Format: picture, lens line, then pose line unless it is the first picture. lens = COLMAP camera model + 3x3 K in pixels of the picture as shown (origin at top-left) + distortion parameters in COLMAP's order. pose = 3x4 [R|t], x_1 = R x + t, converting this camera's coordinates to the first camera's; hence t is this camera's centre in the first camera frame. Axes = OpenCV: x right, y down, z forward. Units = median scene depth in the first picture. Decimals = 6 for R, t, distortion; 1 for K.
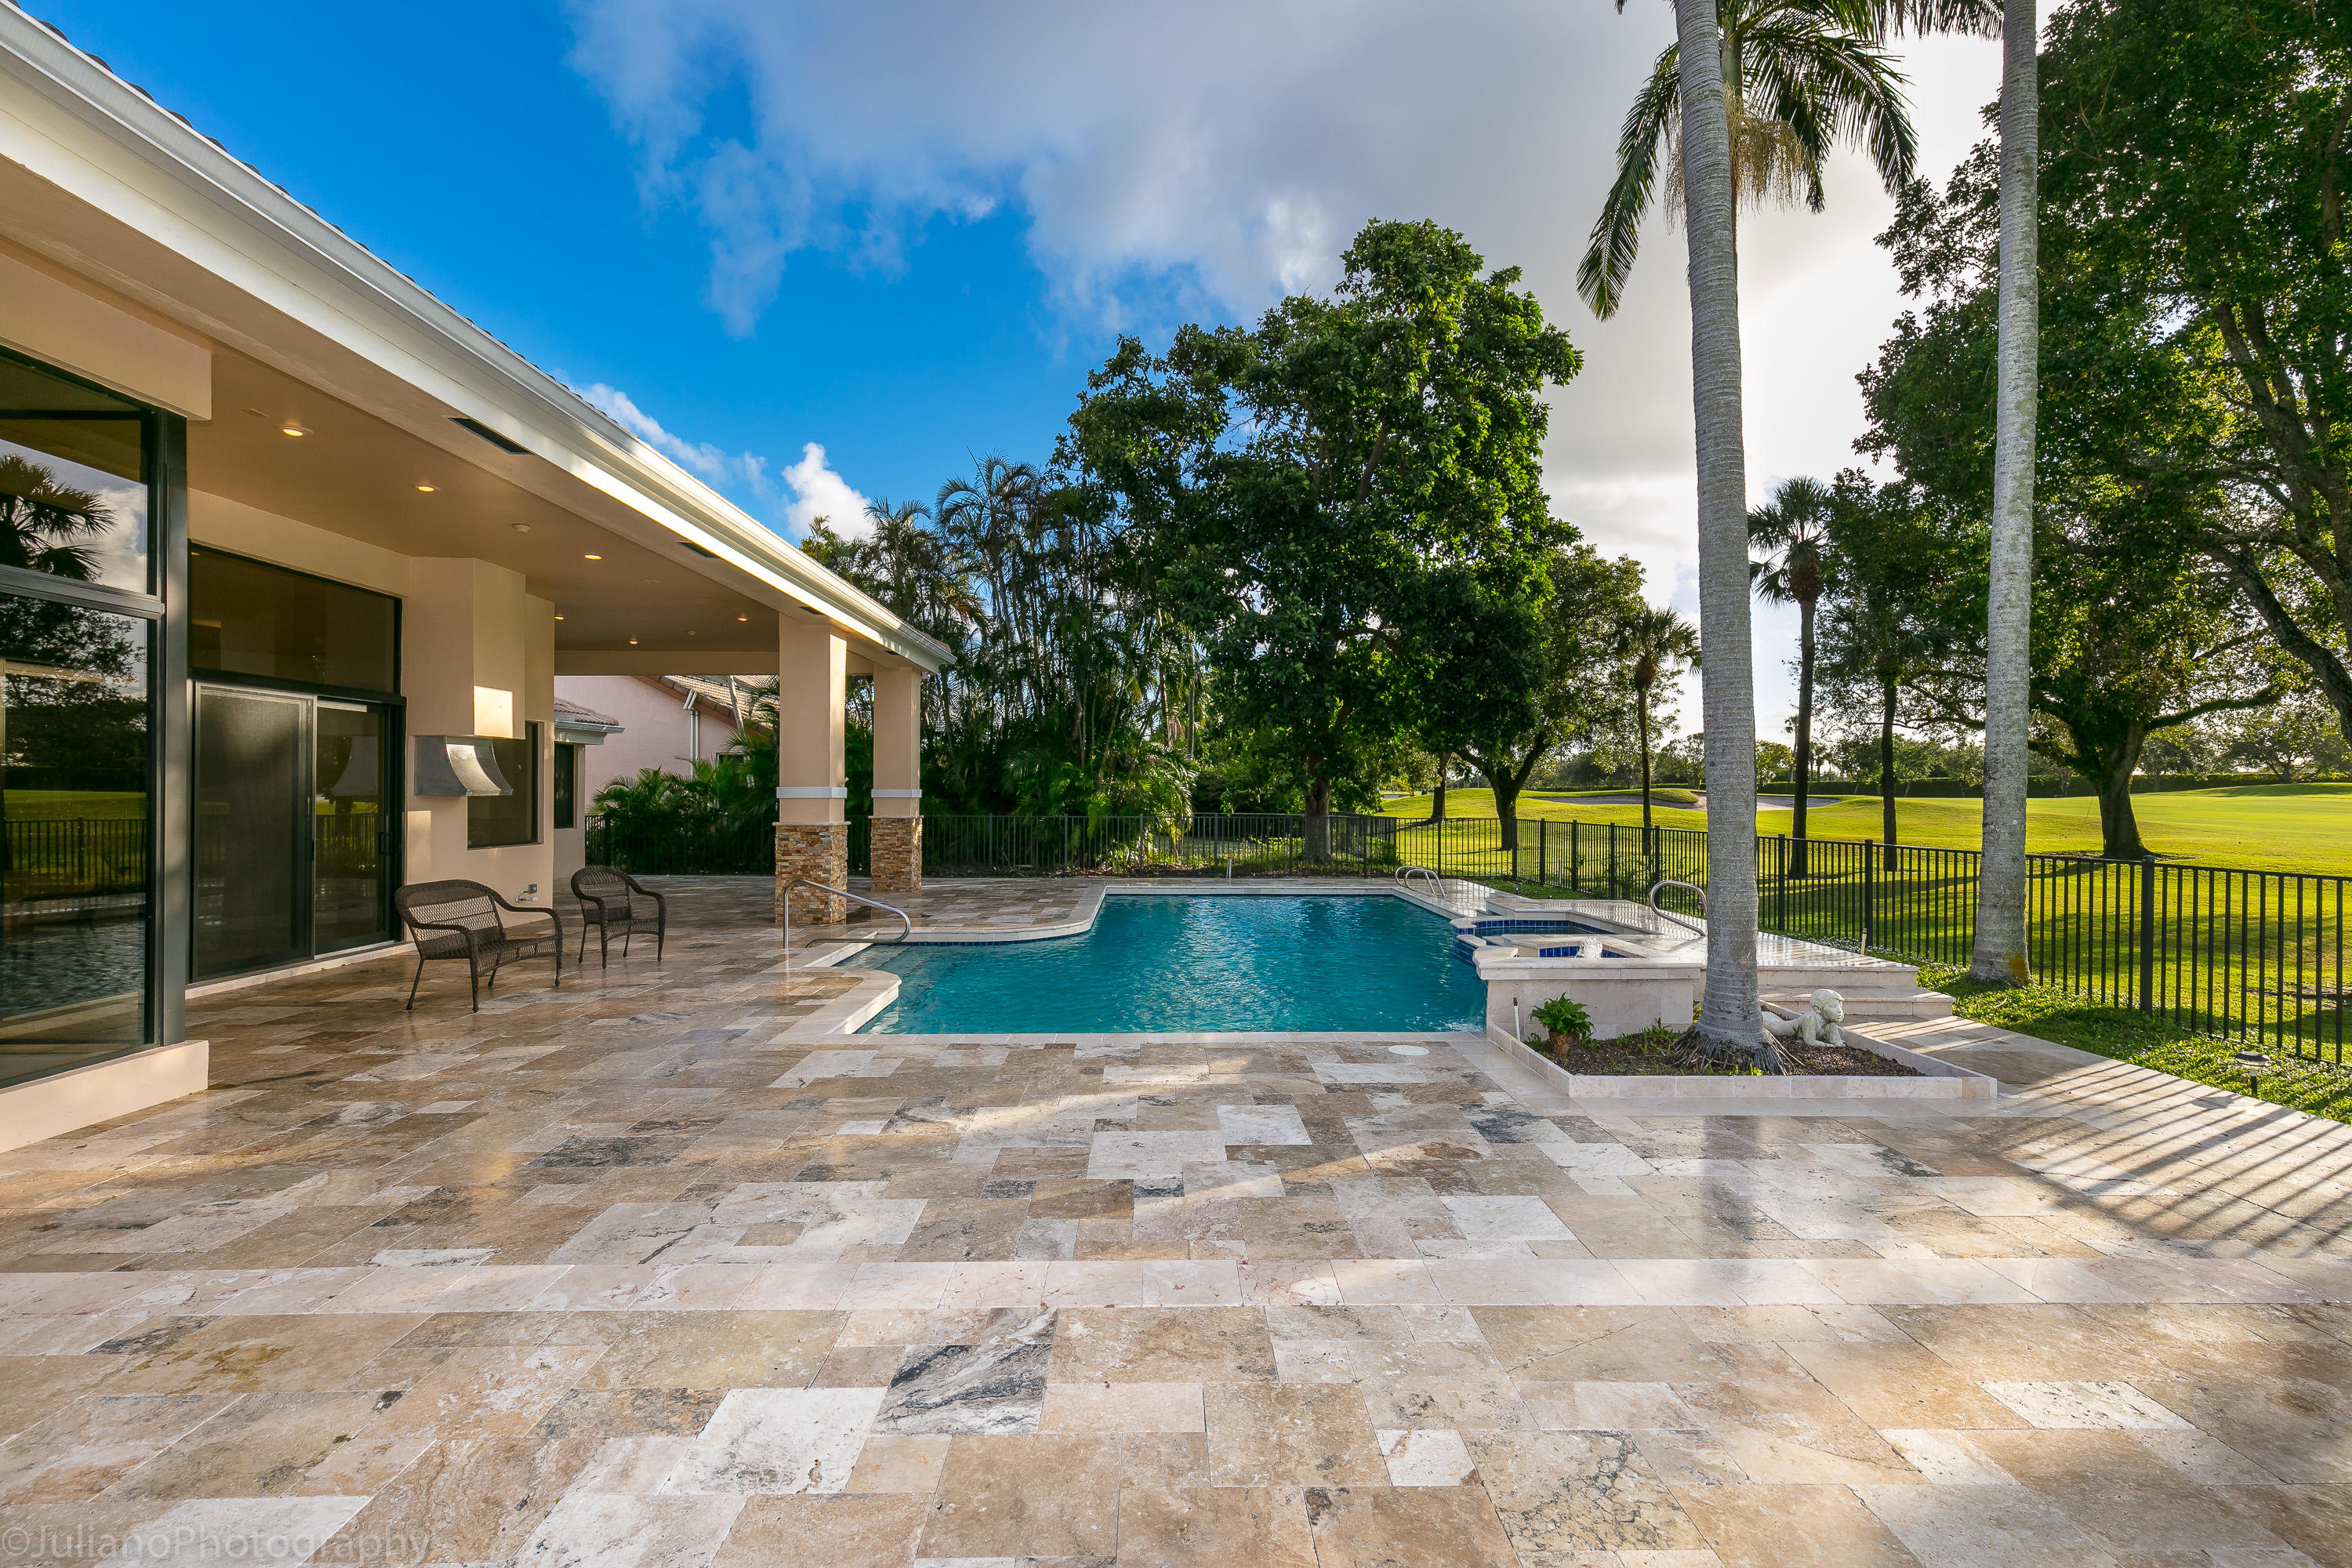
lens RADIAL K [[1058.8, 0, 1178.3], [0, 1058.8, 786.7], [0, 0, 1]] dist [0.007551, -0.000699]
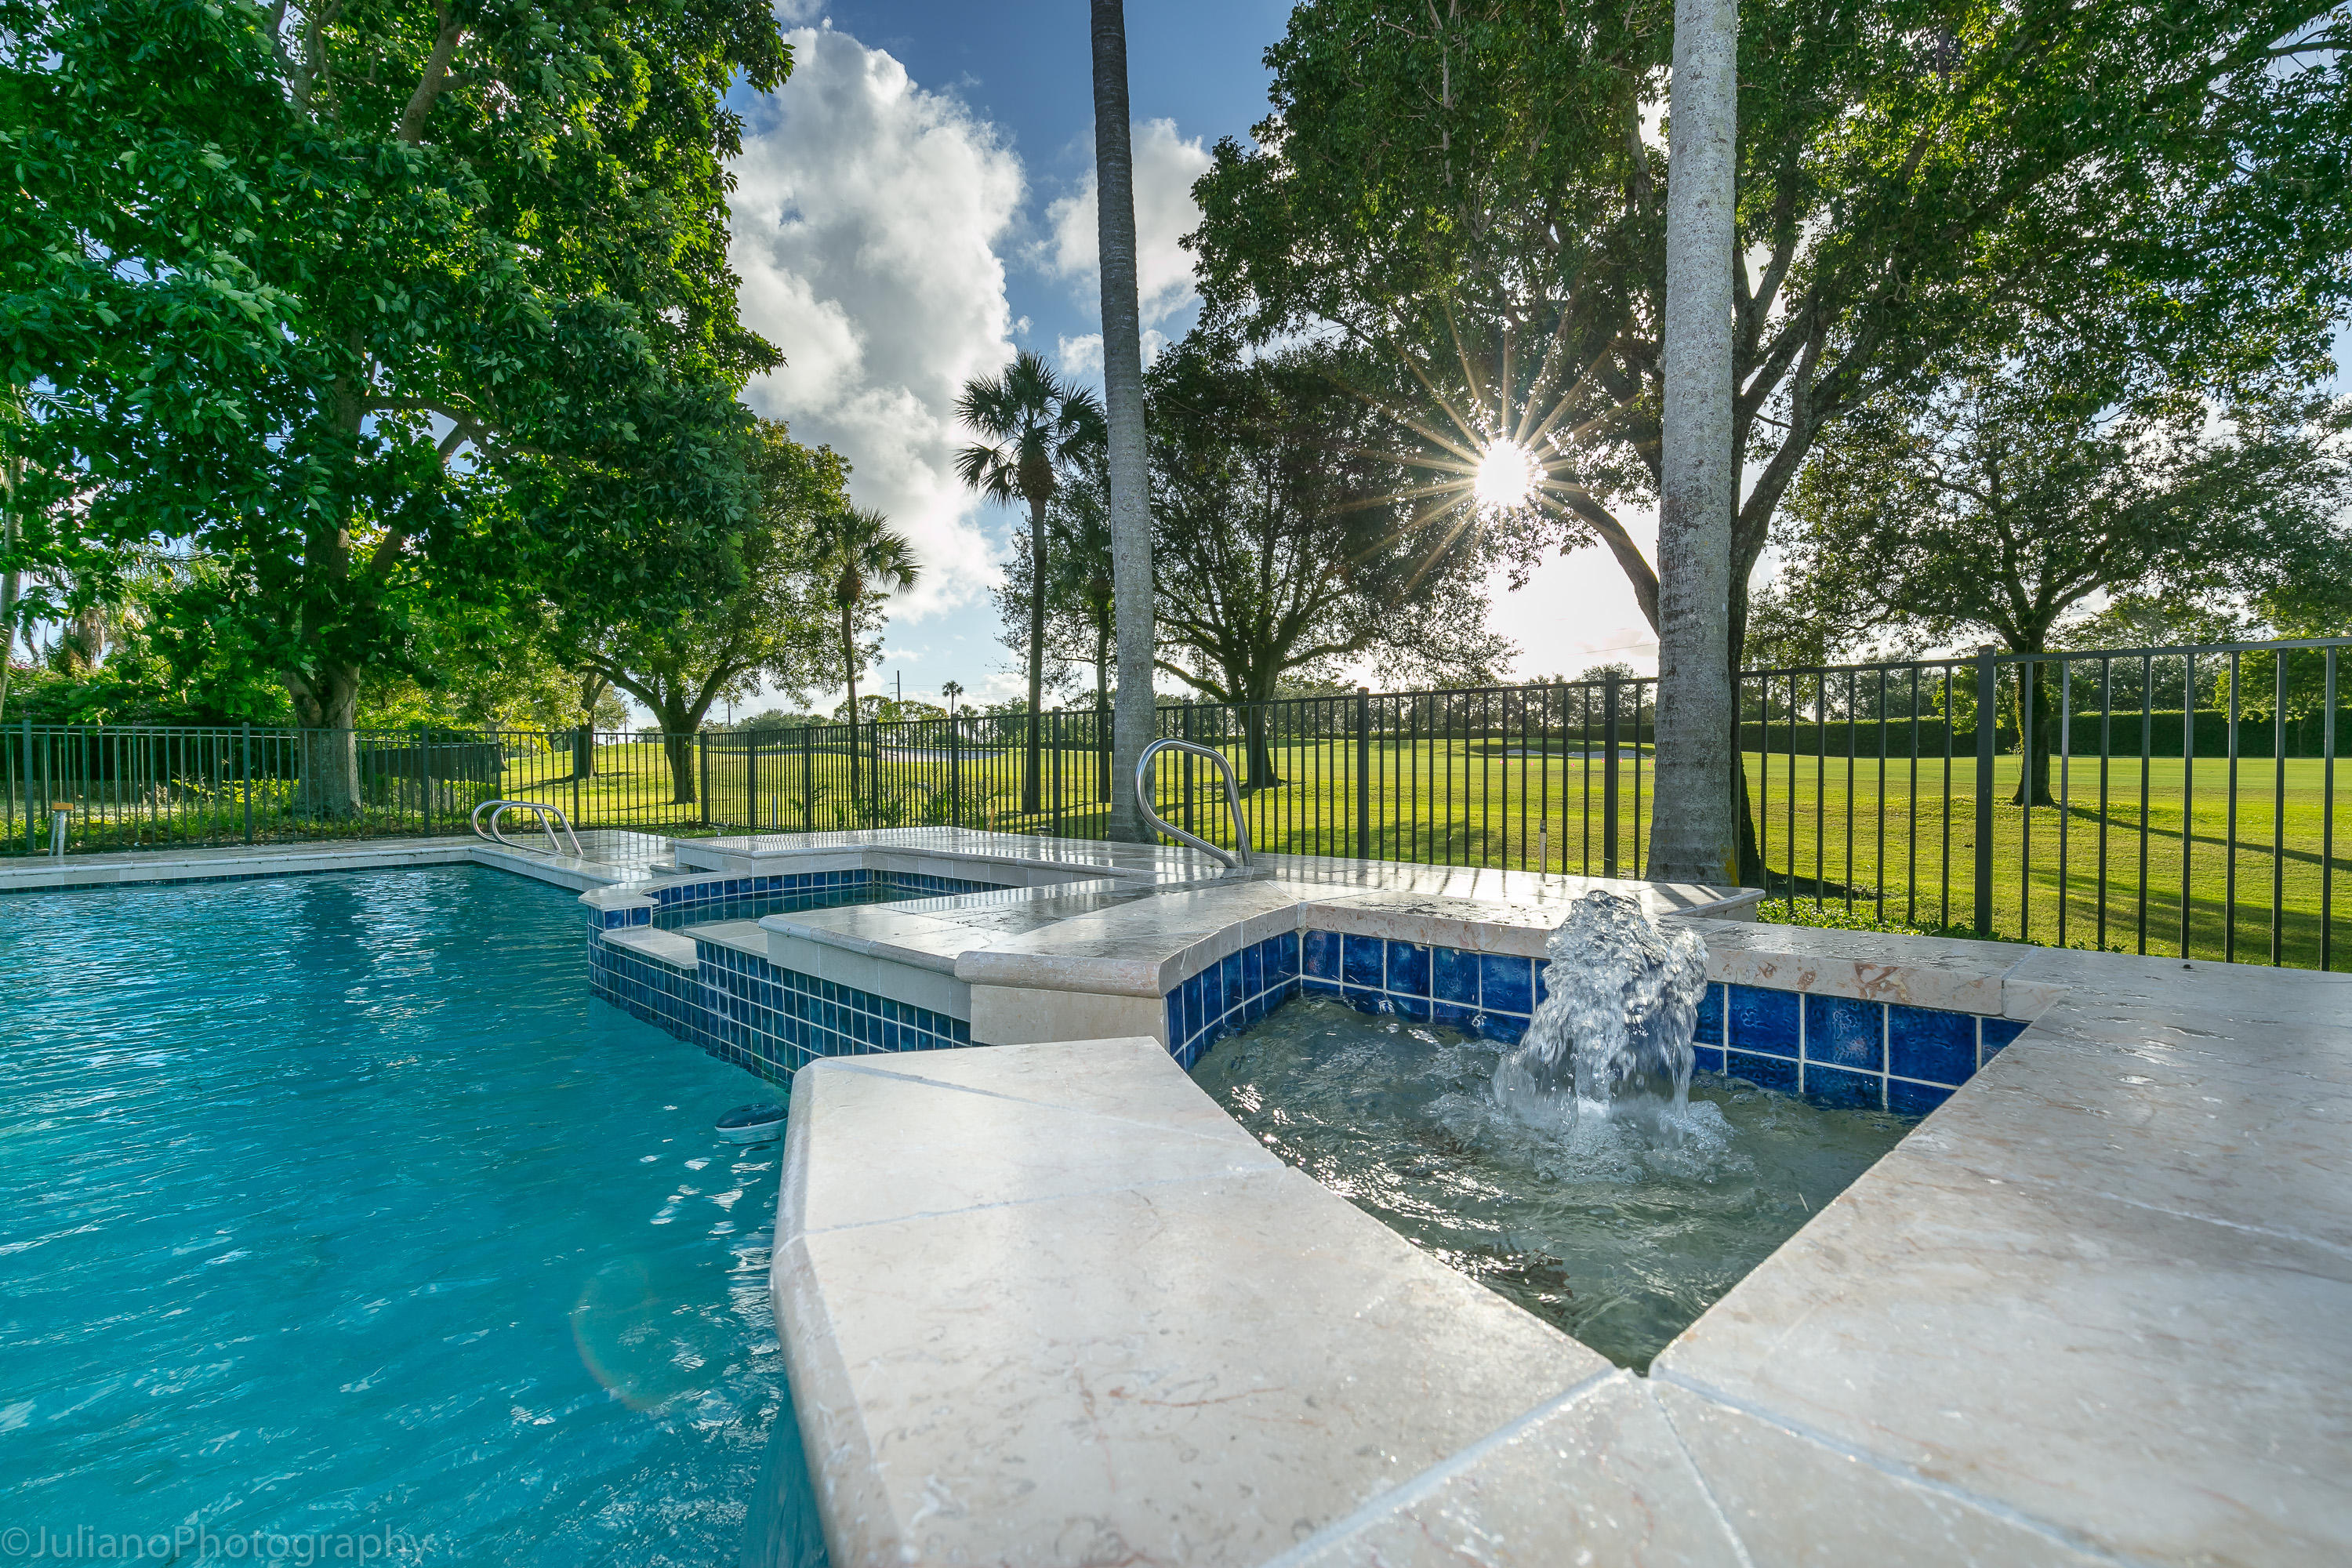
lens RADIAL K [[1058.8, 0, 1178.3], [0, 1058.8, 786.7], [0, 0, 1]] dist [0.007551, -0.000699]
pose [[0.733974, -0.025649, 0.678693, 0.085265], [0.004718, 0.999455, 0.032669, 0.041788], [-0.679161, -0.020776, 0.733695, 0.314437]]
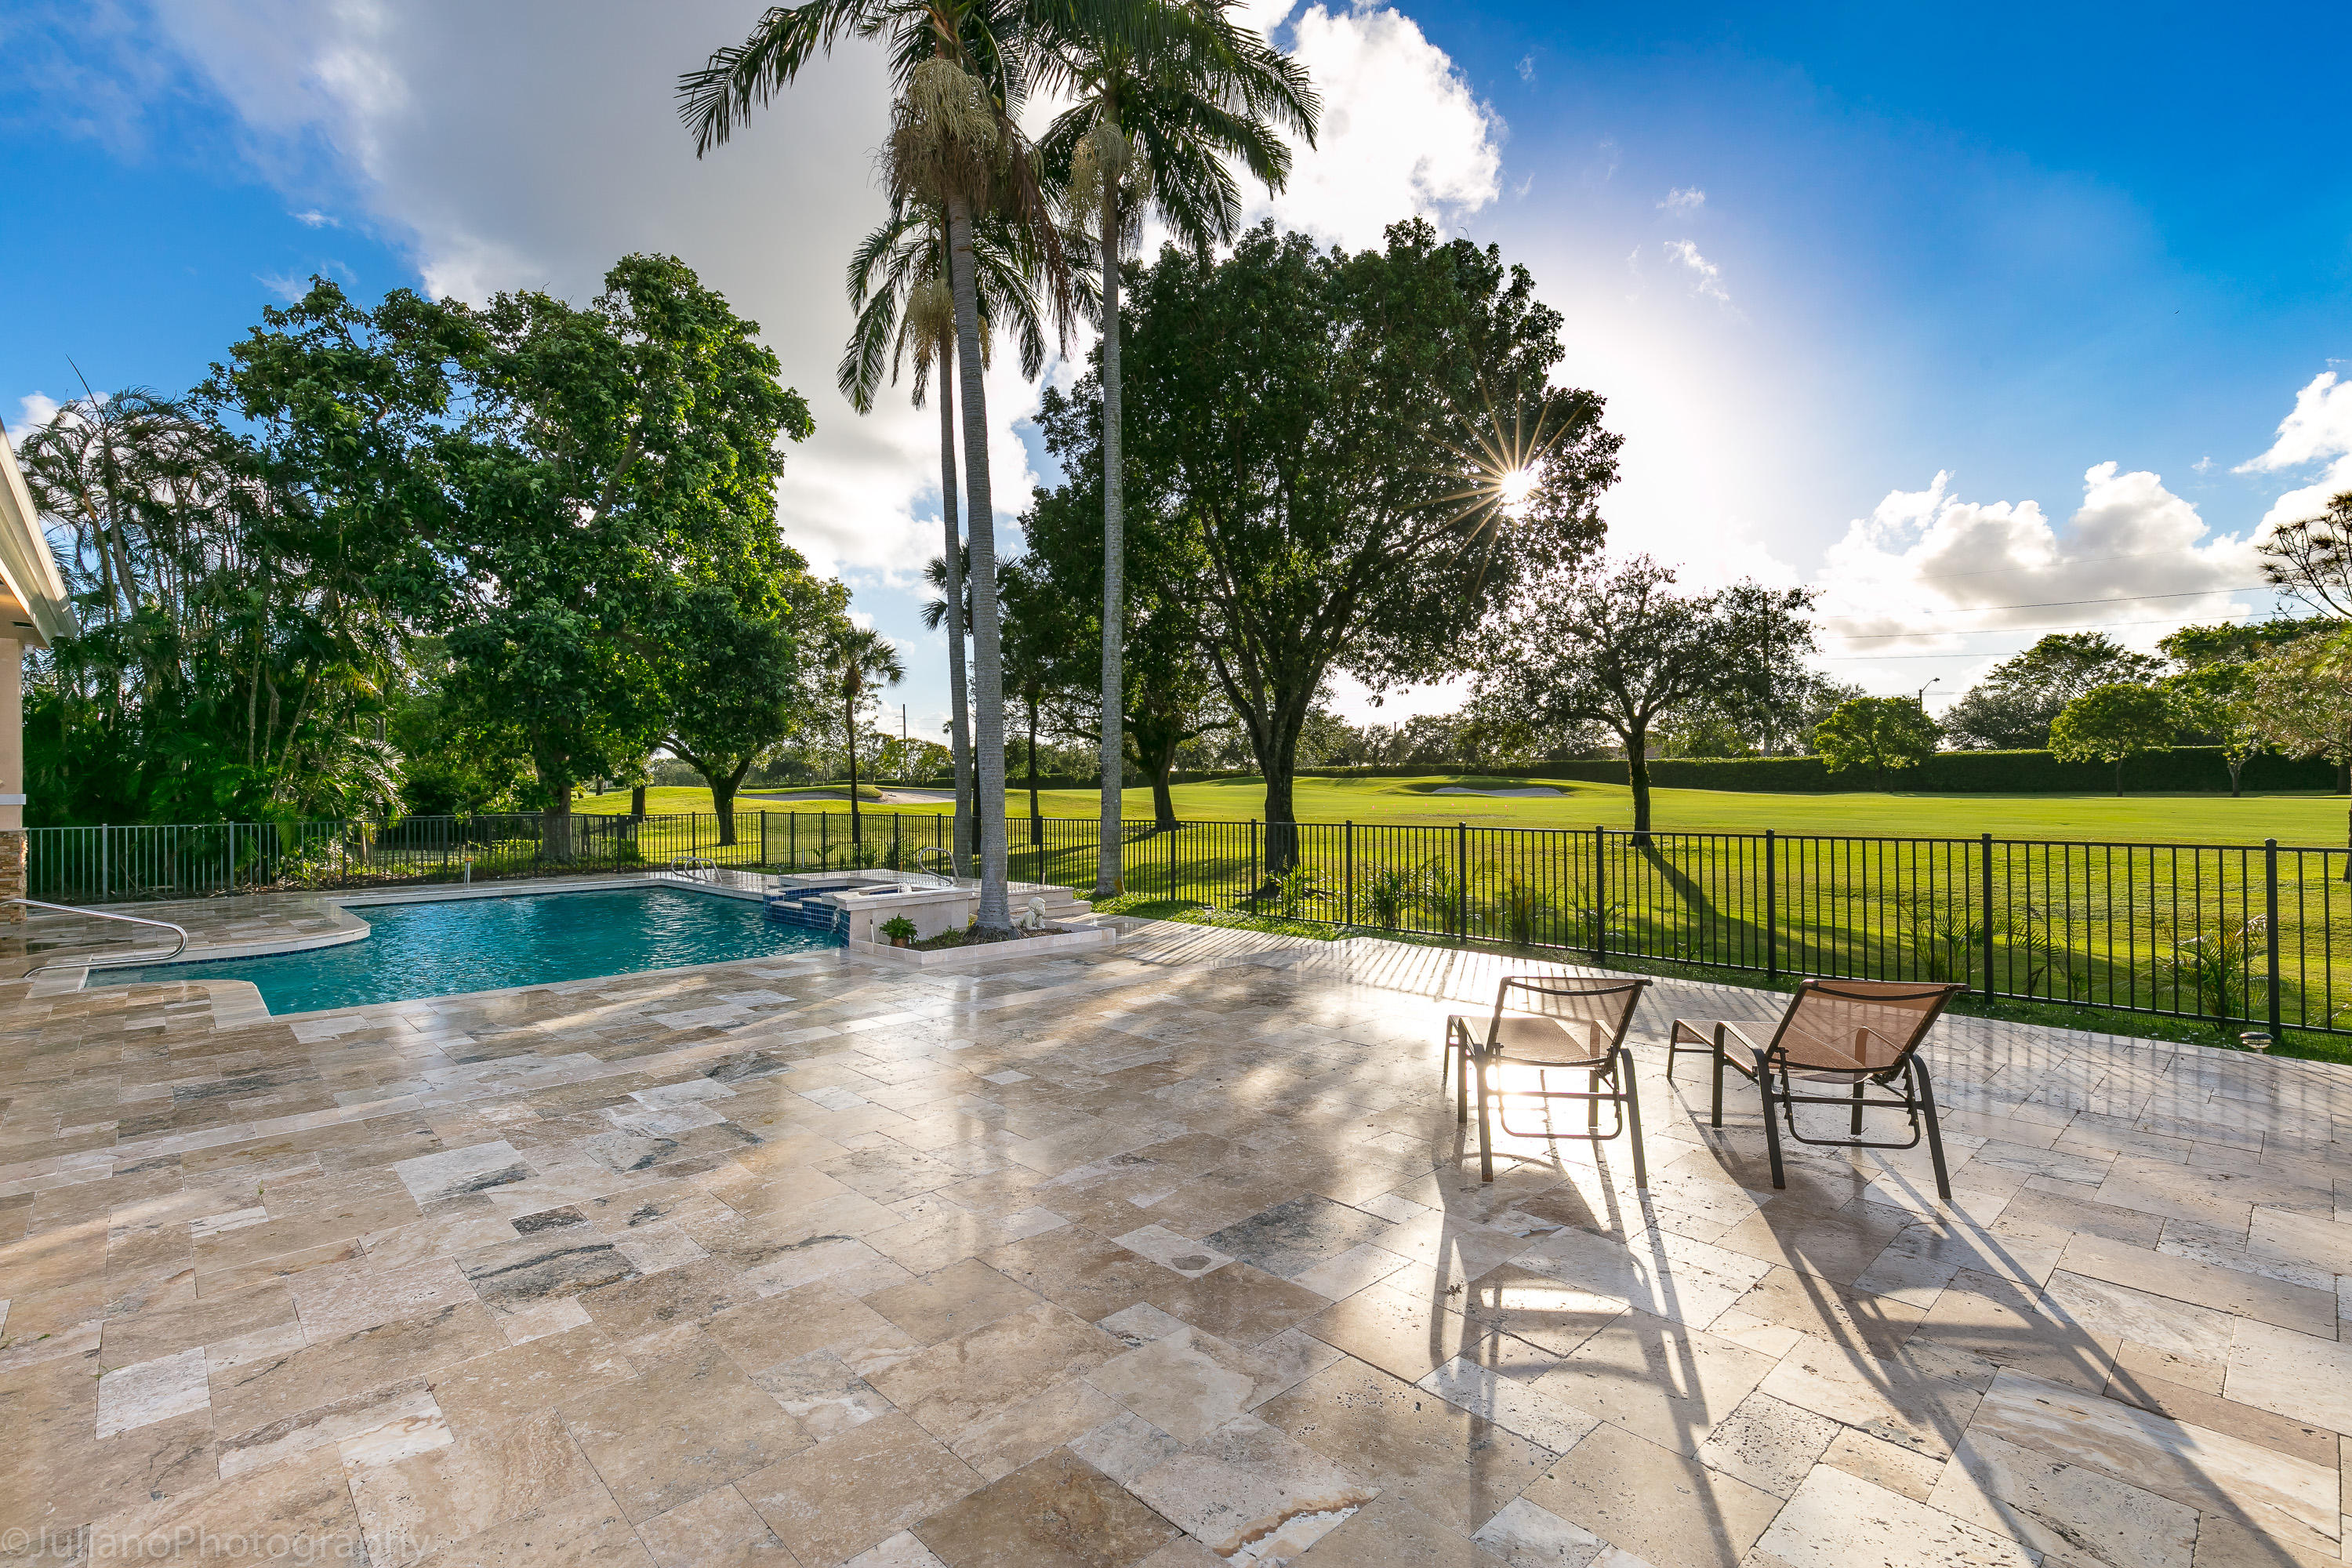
lens RADIAL K [[1069.5, 0, 1175.3], [0, 1069.5, 796.7], [0, 0, 1]] dist [0.024444, -0.000066]
pose [[0.742294, -0.018246, 0.669826, -0.120478], [0.010190, 0.999821, 0.015943, -0.000066], [-0.669997, -0.005009, 0.742347, -0.139086]]
